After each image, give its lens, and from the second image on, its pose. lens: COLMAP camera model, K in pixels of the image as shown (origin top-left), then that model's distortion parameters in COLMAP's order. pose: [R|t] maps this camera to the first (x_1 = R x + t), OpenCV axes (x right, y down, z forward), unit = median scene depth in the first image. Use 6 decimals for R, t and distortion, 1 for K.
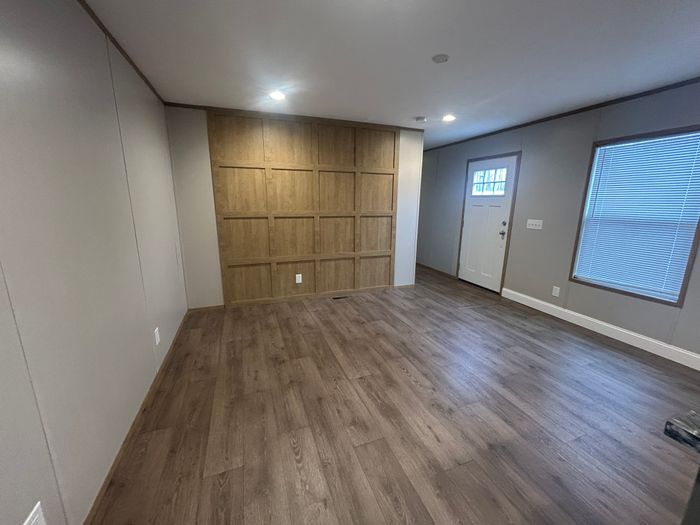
lens RADIAL K [[281.6, 0, 346.6], [0, 281.6, 262.8], [0, 0, 1]] dist [-0.001219, 0.000138]
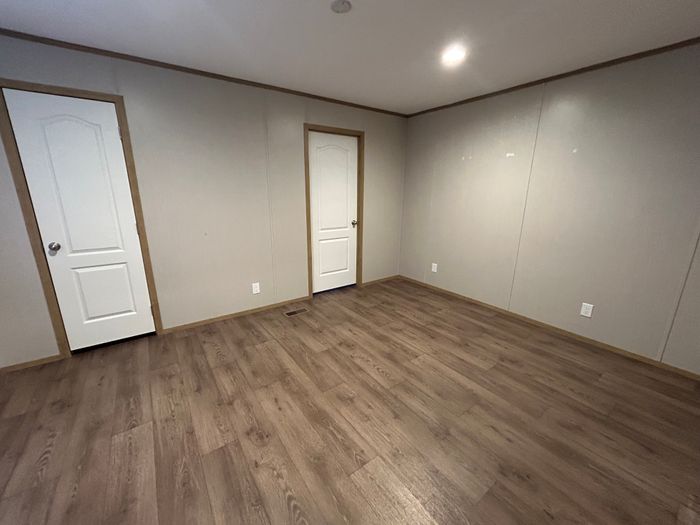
lens RADIAL K [[281.6, 0, 348.2], [0, 281.6, 260.2], [0, 0, 1]] dist [-0.001219, 0.000138]
pose [[-0.963473, 0.051366, -0.262832, 0.531200], [-0.072981, 0.893927, 0.442230, -0.351631], [0.257669, 0.445259, -0.857526, 1.580778]]
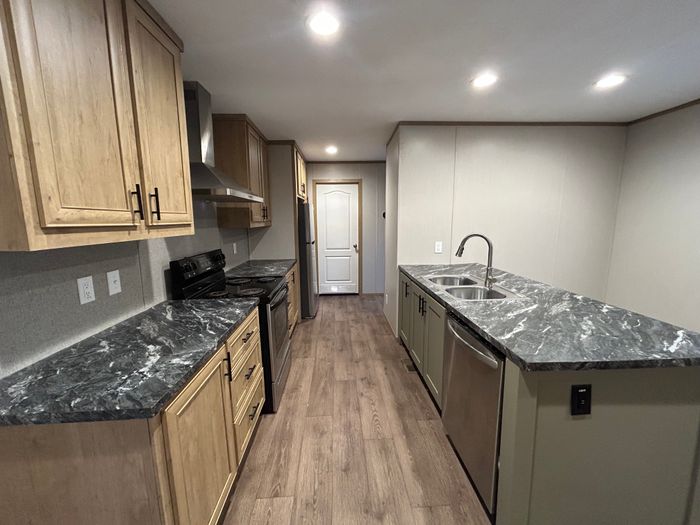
lens RADIAL K [[281.6, 0, 349.3], [0, 281.6, 258.2], [0, 0, 1]] dist [-0.001219, 0.000138]
pose [[-0.954749, -0.041186, 0.294548, 0.363656], [0.066461, 0.935775, 0.346276, -0.439052], [-0.289892, 0.350183, -0.890693, 1.906660]]
